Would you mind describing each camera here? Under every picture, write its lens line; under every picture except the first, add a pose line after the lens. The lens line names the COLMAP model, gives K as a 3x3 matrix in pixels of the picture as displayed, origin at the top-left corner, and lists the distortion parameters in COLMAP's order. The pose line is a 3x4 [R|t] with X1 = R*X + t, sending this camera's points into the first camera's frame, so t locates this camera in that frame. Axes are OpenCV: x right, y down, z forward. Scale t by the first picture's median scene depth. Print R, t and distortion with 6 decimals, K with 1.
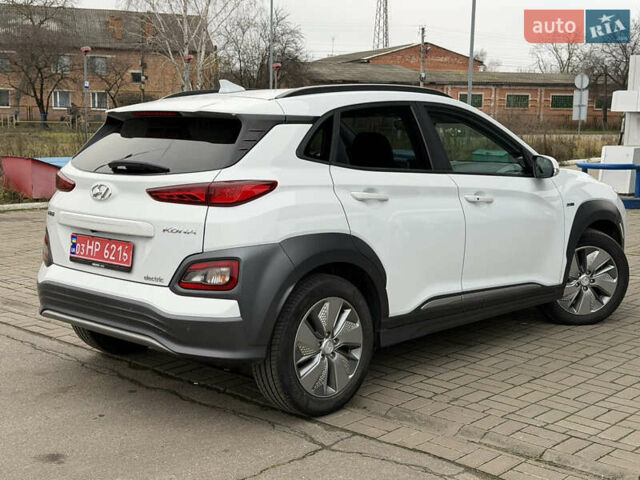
lens RADIAL K [[937.1, 0, 320.0], [0, 937.1, 240.0], [0, 0, 1]] dist [-0.033180, -0.062304]
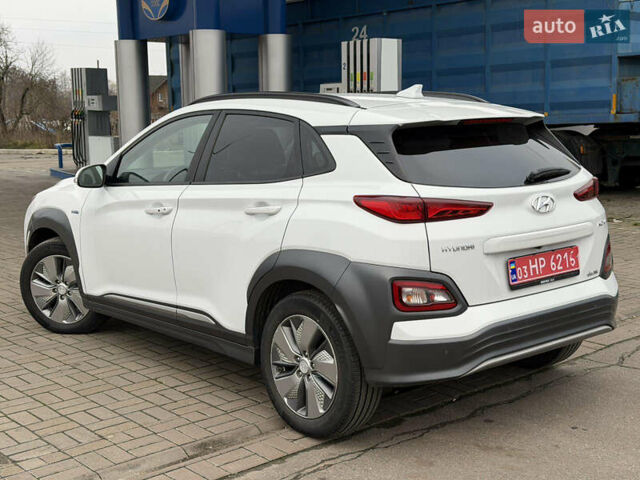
lens RADIAL K [[916.7, 0, 320.0], [0, 916.7, 240.0], [0, 0, 1]] dist [0.102841, -0.112441]
pose [[0.090191, -0.142695, 0.985649, -1.159640], [0.154352, 0.979727, 0.127714, -0.167144], [-0.983891, 0.140618, 0.110388, 1.097649]]
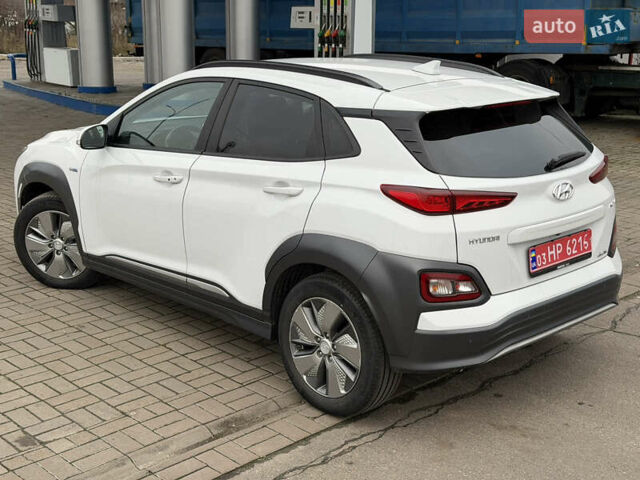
lens RADIAL K [[916.7, 0, 320.0], [0, 916.7, 240.0], [0, 0, 1]] dist [0.102841, -0.112441]
pose [[0.034278, -0.245988, 0.968667, -1.154097], [0.131538, 0.961915, 0.239618, -0.259299], [-0.990718, 0.119202, 0.065330, 1.163696]]
